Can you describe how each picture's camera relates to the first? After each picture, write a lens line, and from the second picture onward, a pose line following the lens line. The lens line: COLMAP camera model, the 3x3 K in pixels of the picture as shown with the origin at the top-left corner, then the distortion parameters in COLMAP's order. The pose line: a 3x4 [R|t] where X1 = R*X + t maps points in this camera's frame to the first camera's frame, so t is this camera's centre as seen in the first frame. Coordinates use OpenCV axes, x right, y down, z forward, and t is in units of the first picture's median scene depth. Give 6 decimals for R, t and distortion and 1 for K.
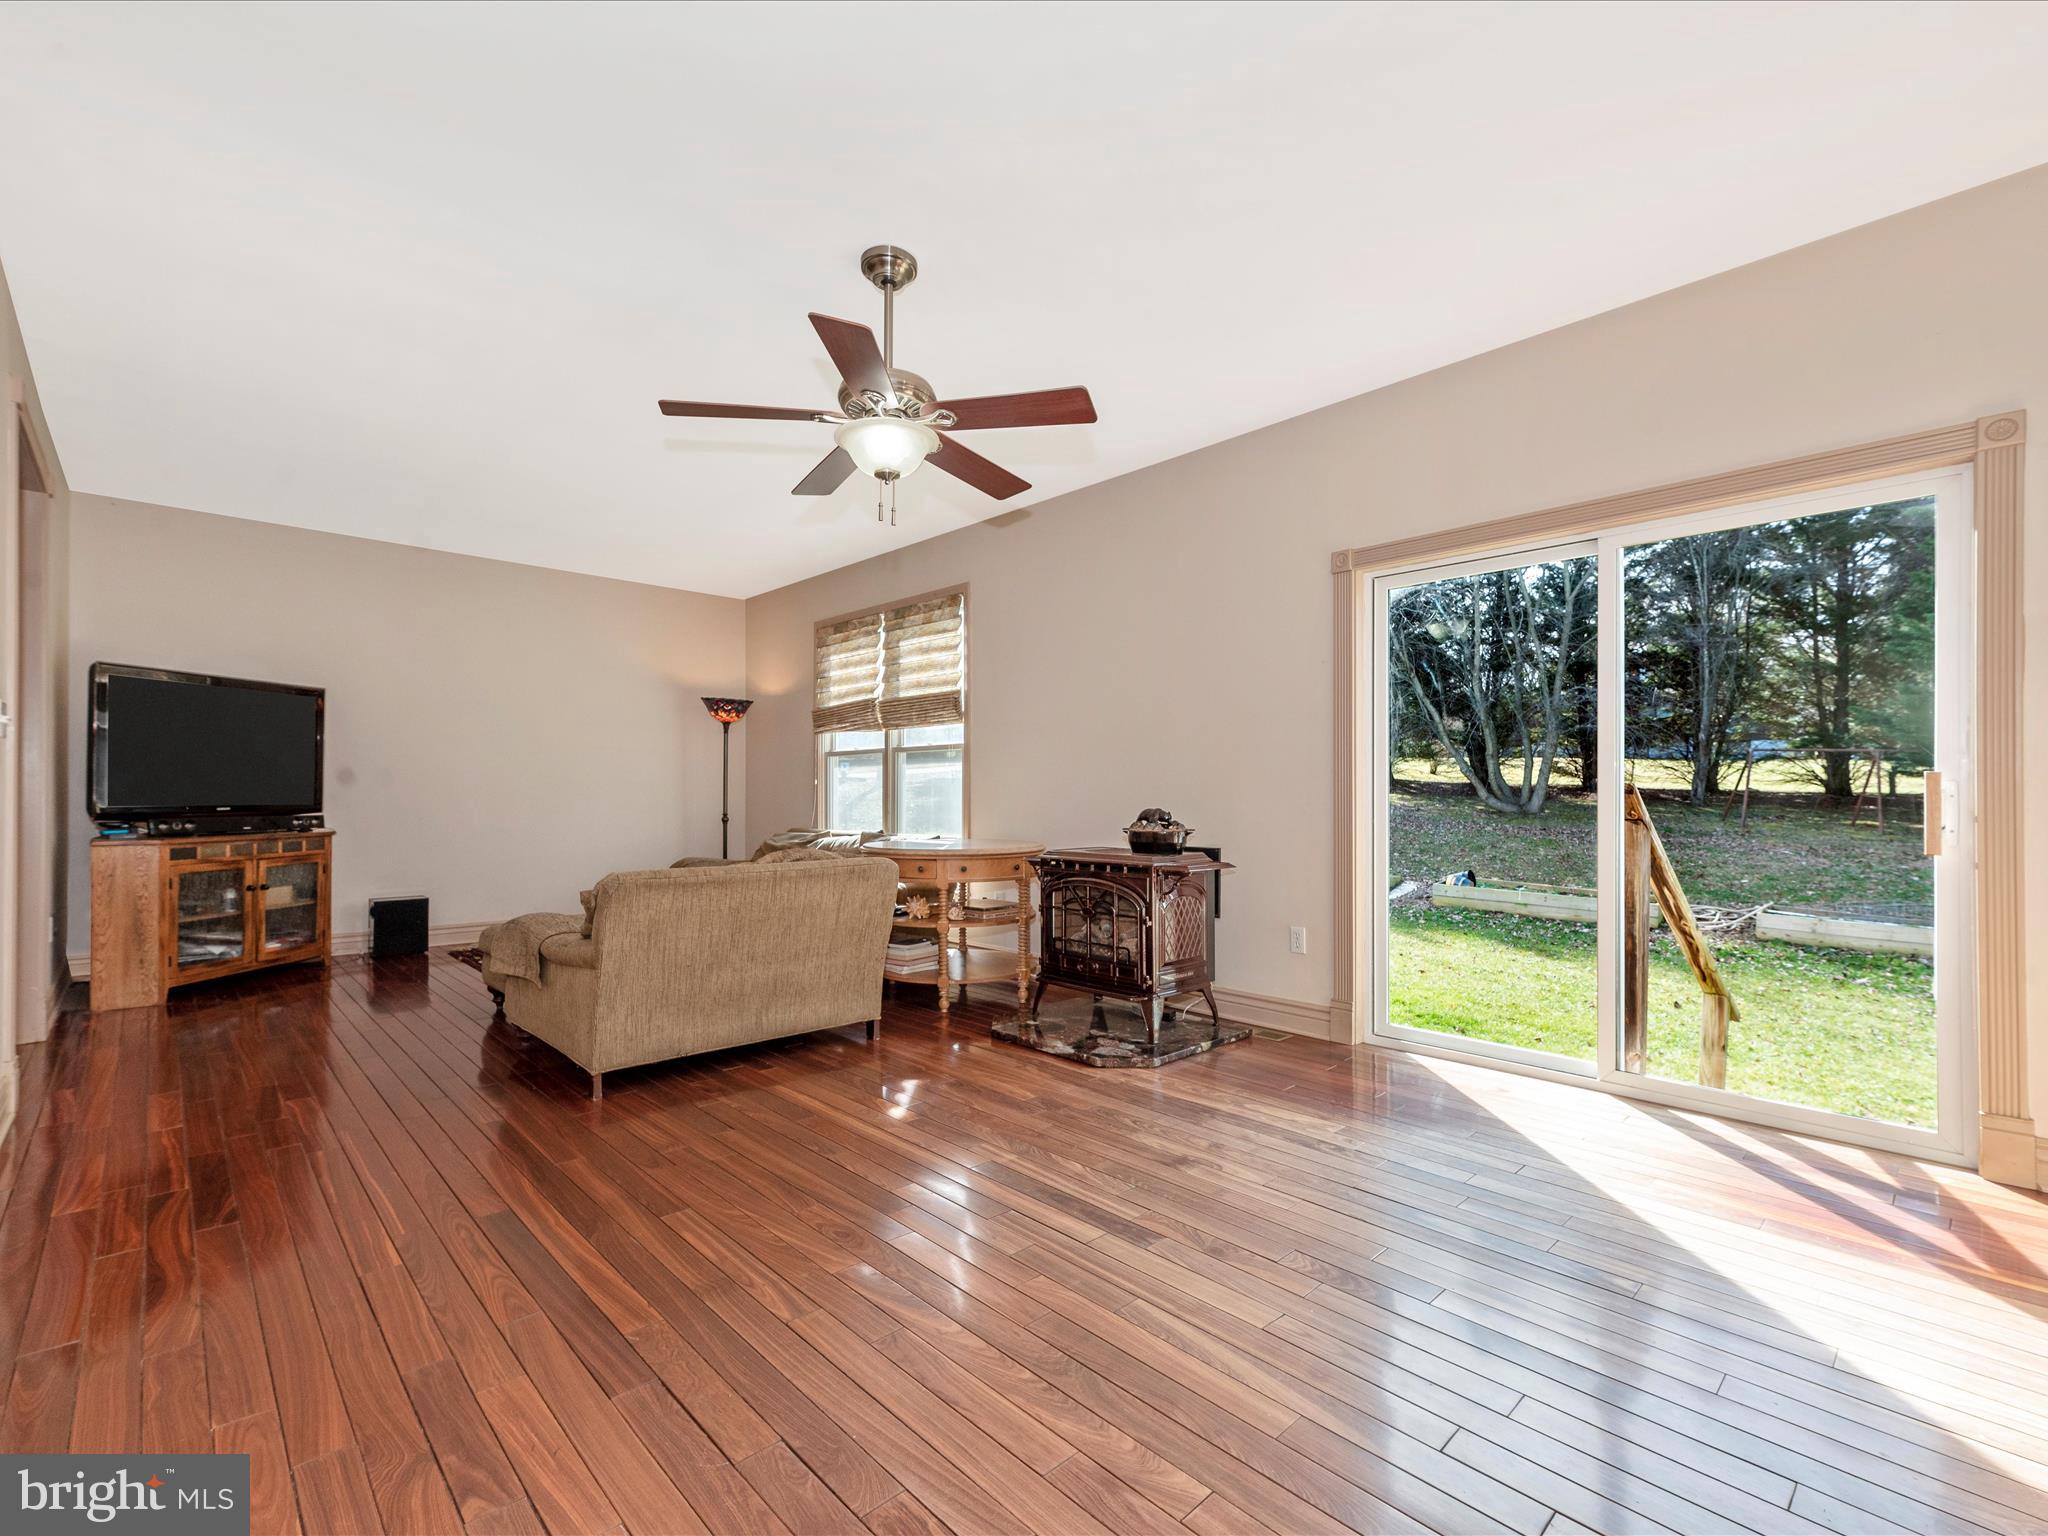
lens RADIAL K [[914.8, 0, 1032.6], [0, 914.8, 786.4], [0, 0, 1]] dist [0.005457, 0.000312]
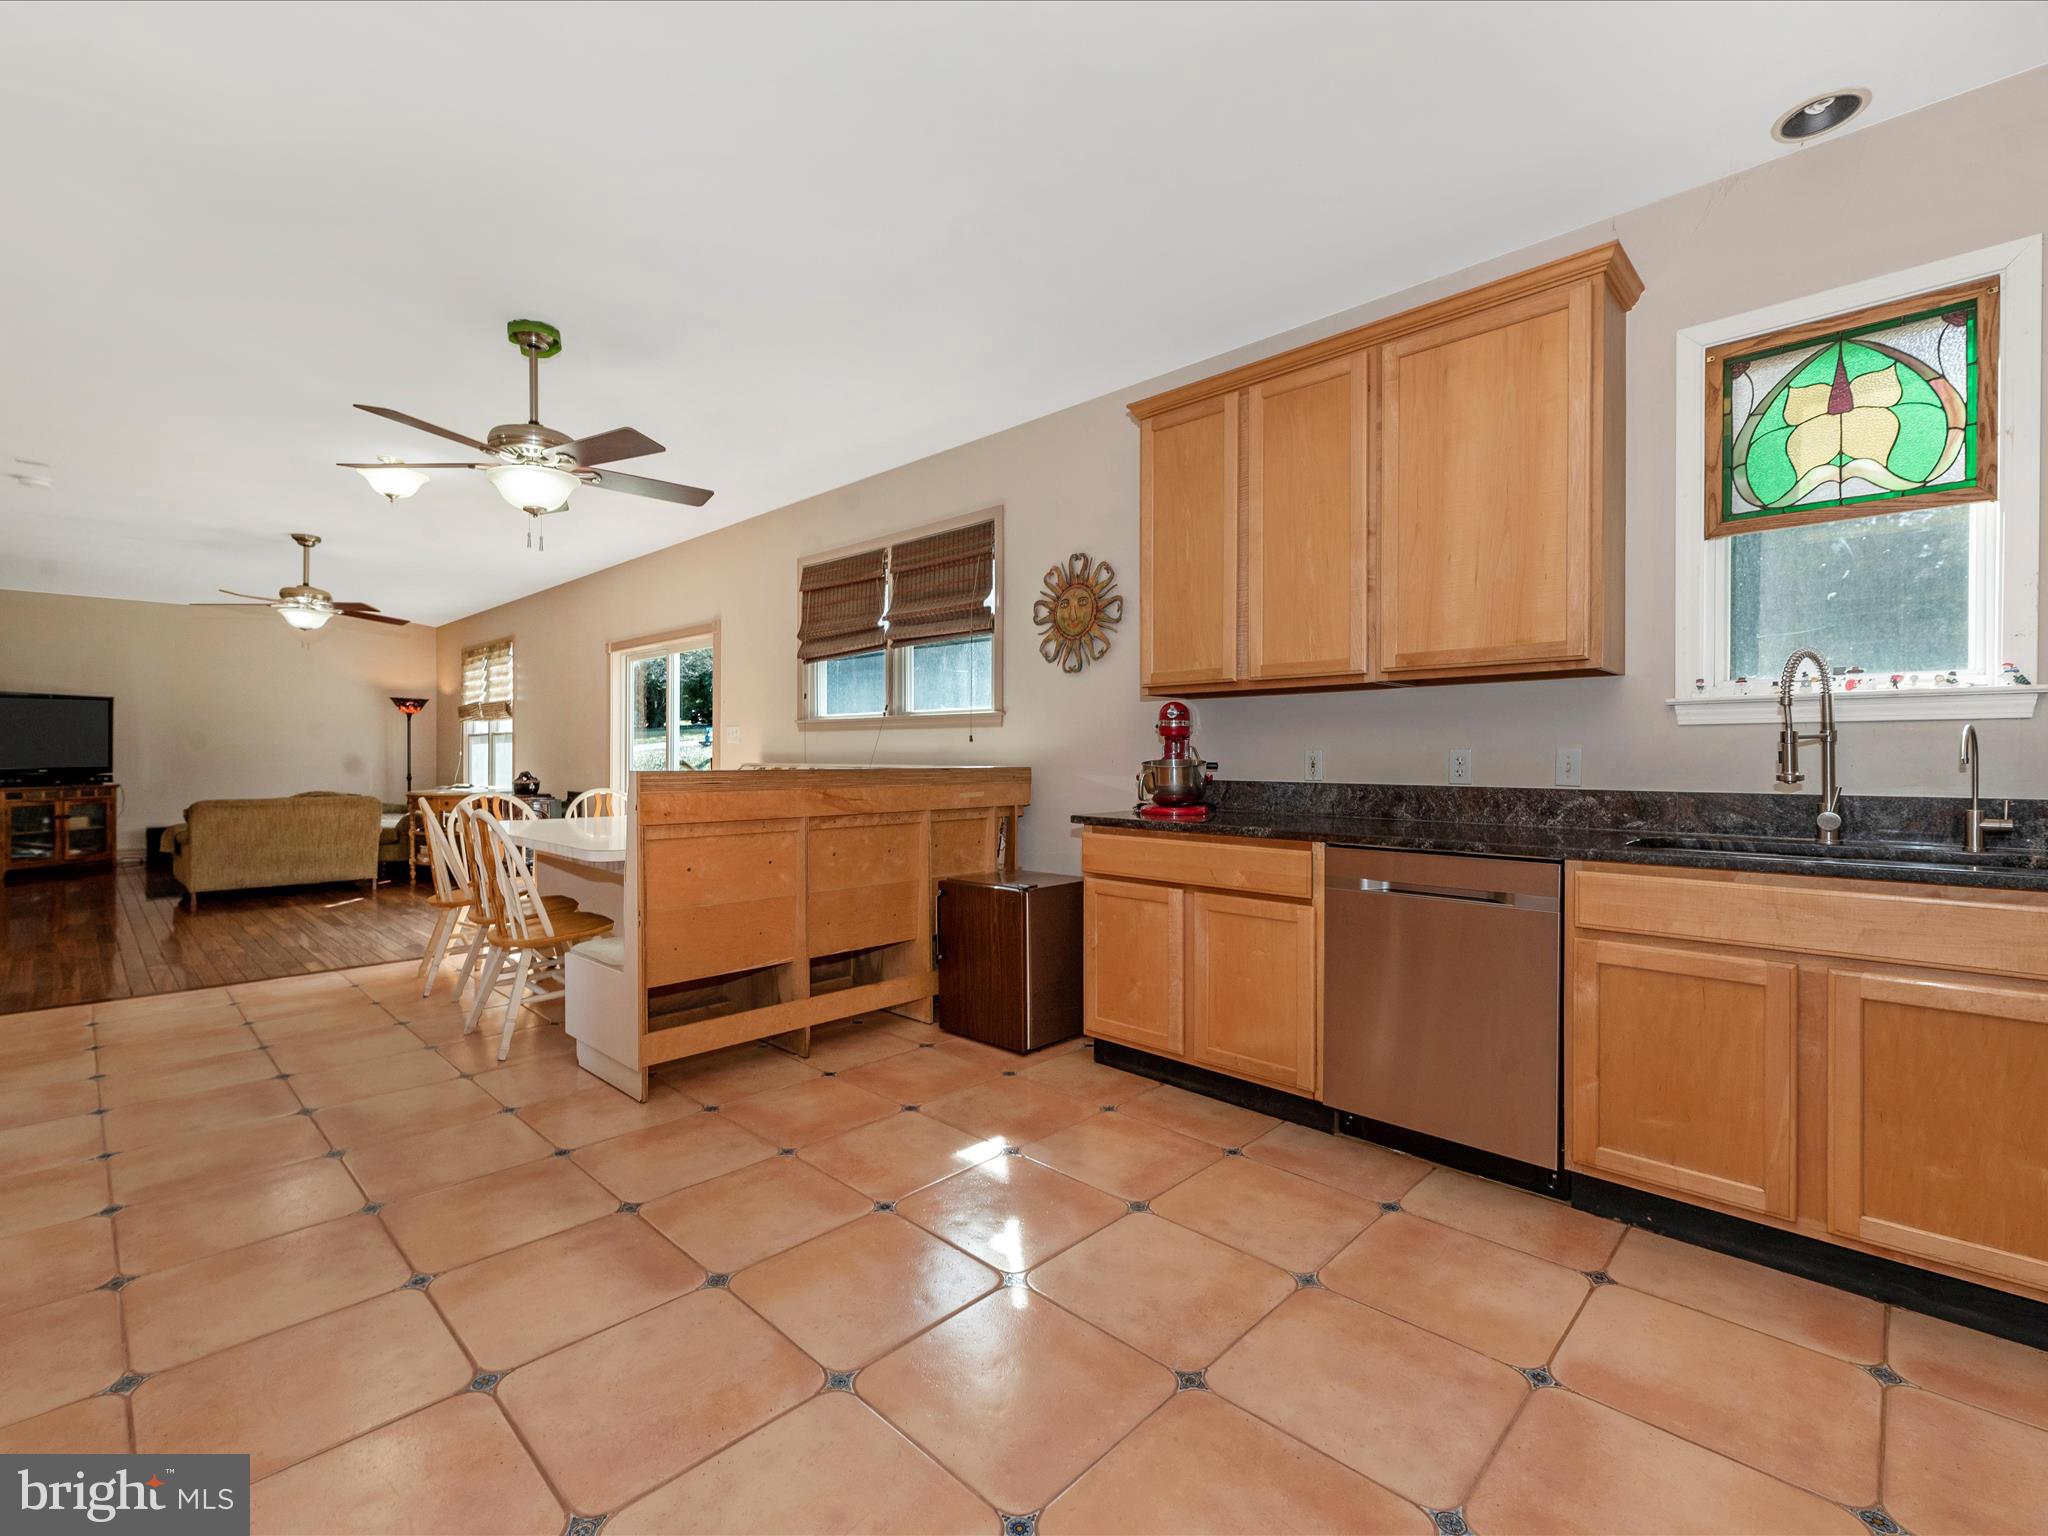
lens RADIAL K [[914.8, 0, 1007.7], [0, 914.8, 756.3], [0, 0, 1]] dist [0.005457, 0.000312]
pose [[0.999464, 0.001502, 0.032707, 0.766183], [-0.001789, 0.999960, 0.008746, -0.018560], [-0.032693, -0.008800, 0.999427, -0.686689]]
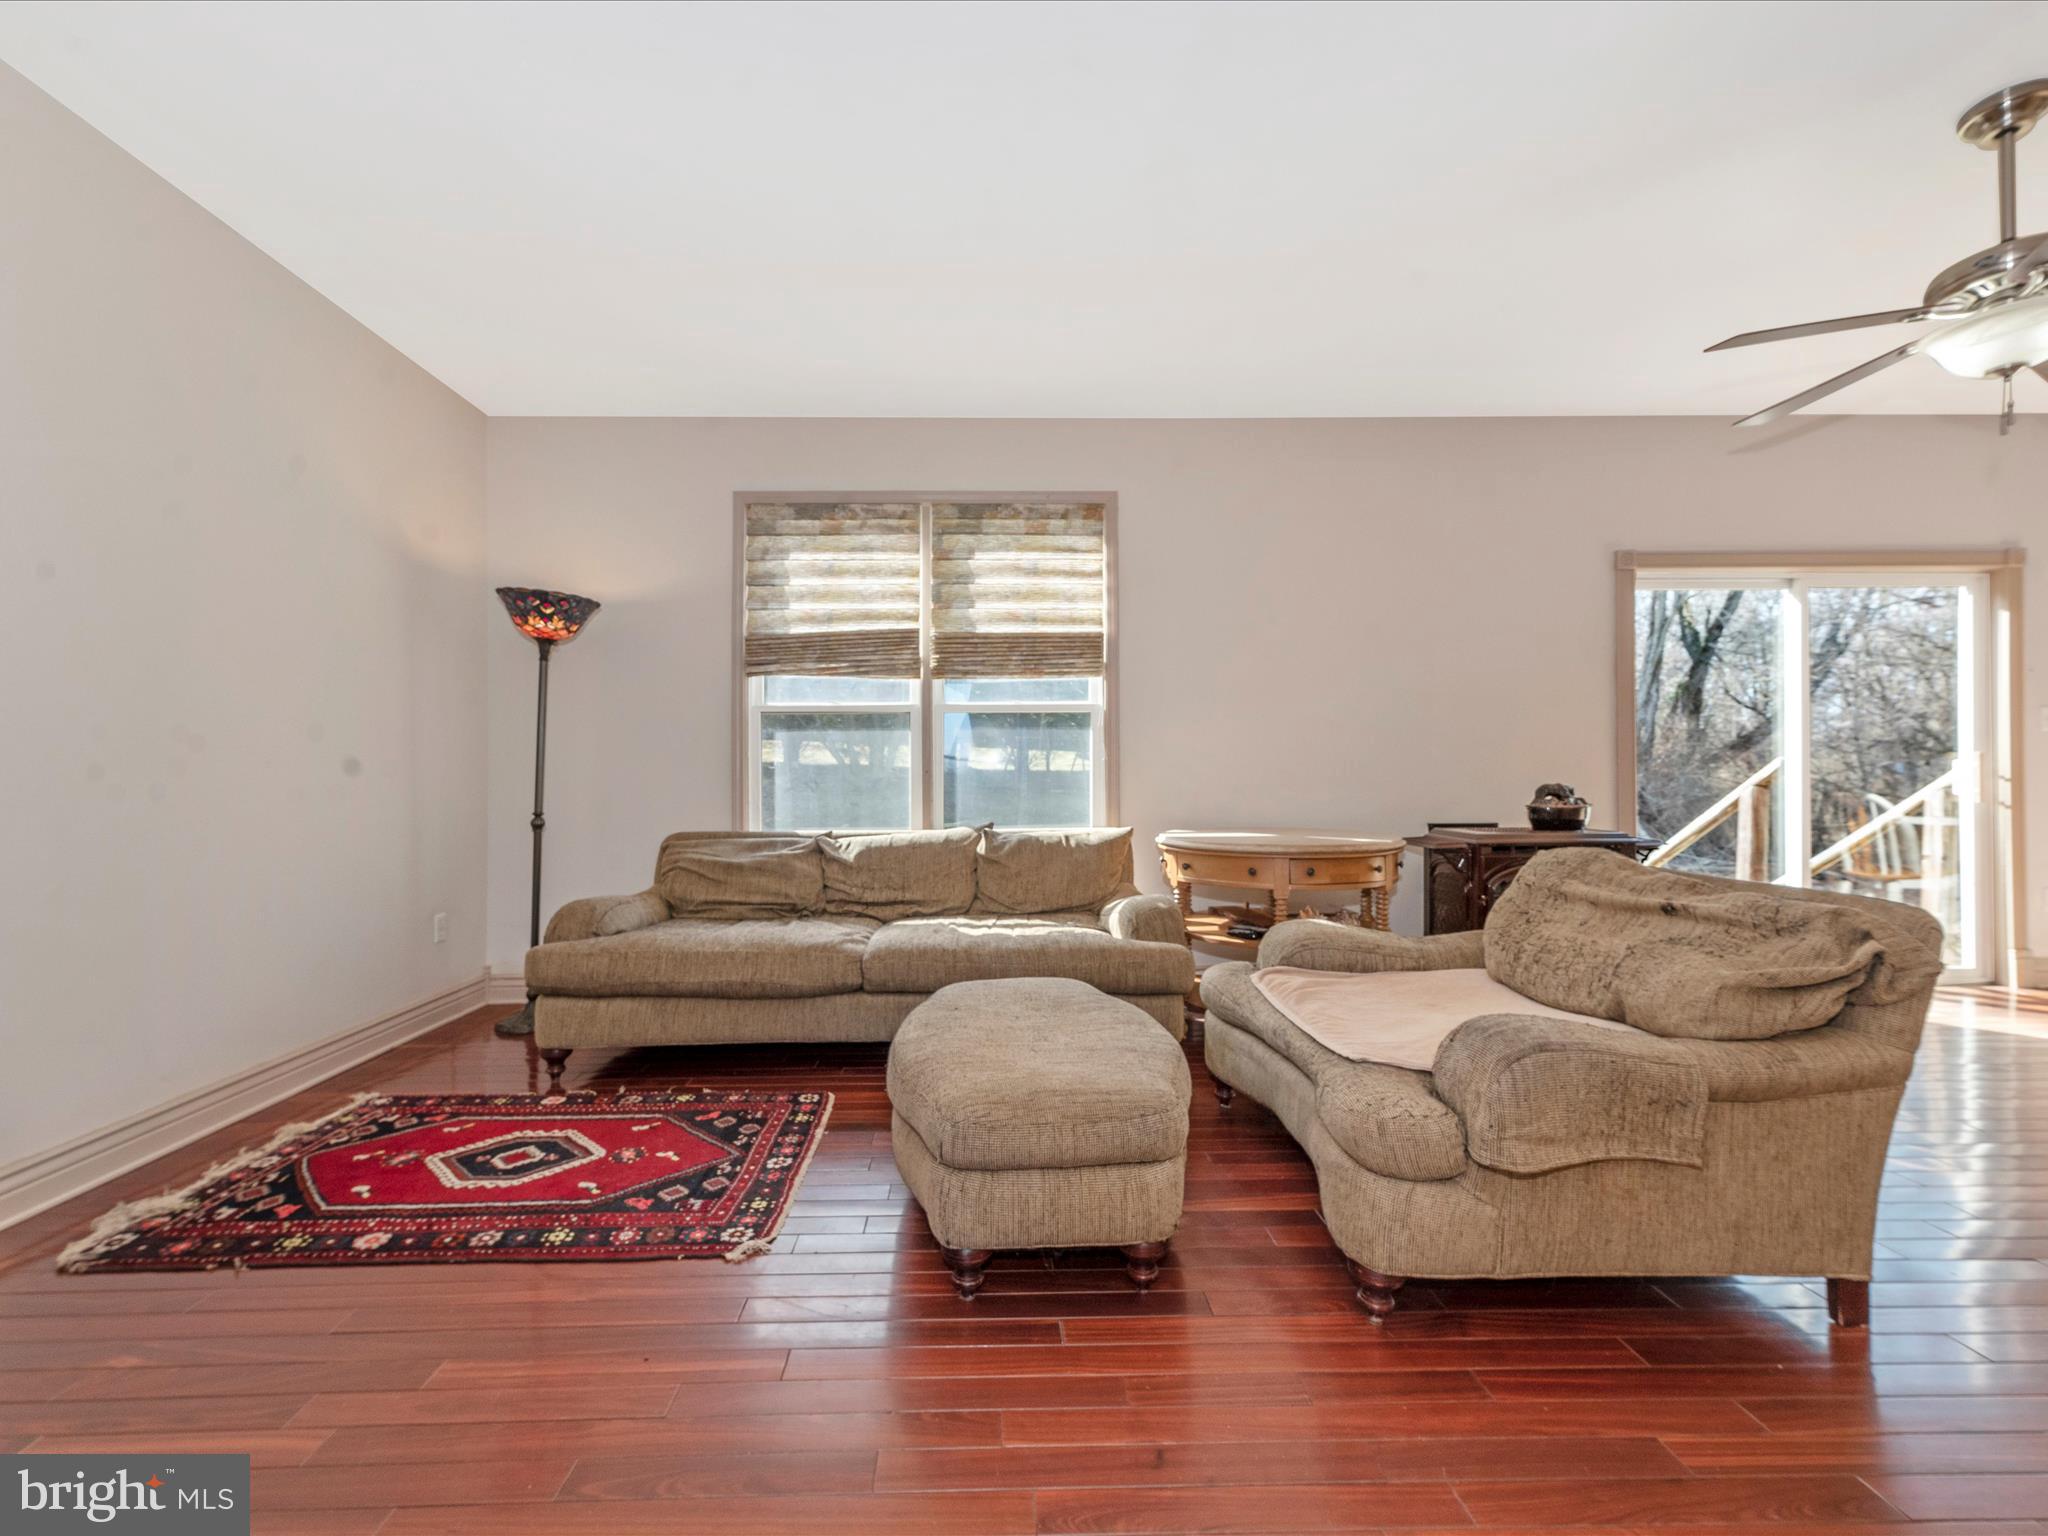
lens RADIAL K [[914.8, 0, 1008.4], [0, 914.8, 770.1], [0, 0, 1]] dist [0.005457, 0.000312]
pose [[0.681991, 0.012841, 0.731248, -0.680857], [0.001031, 0.999828, -0.018518, 0.020146], [-0.731360, 0.013383, 0.681861, 0.554821]]
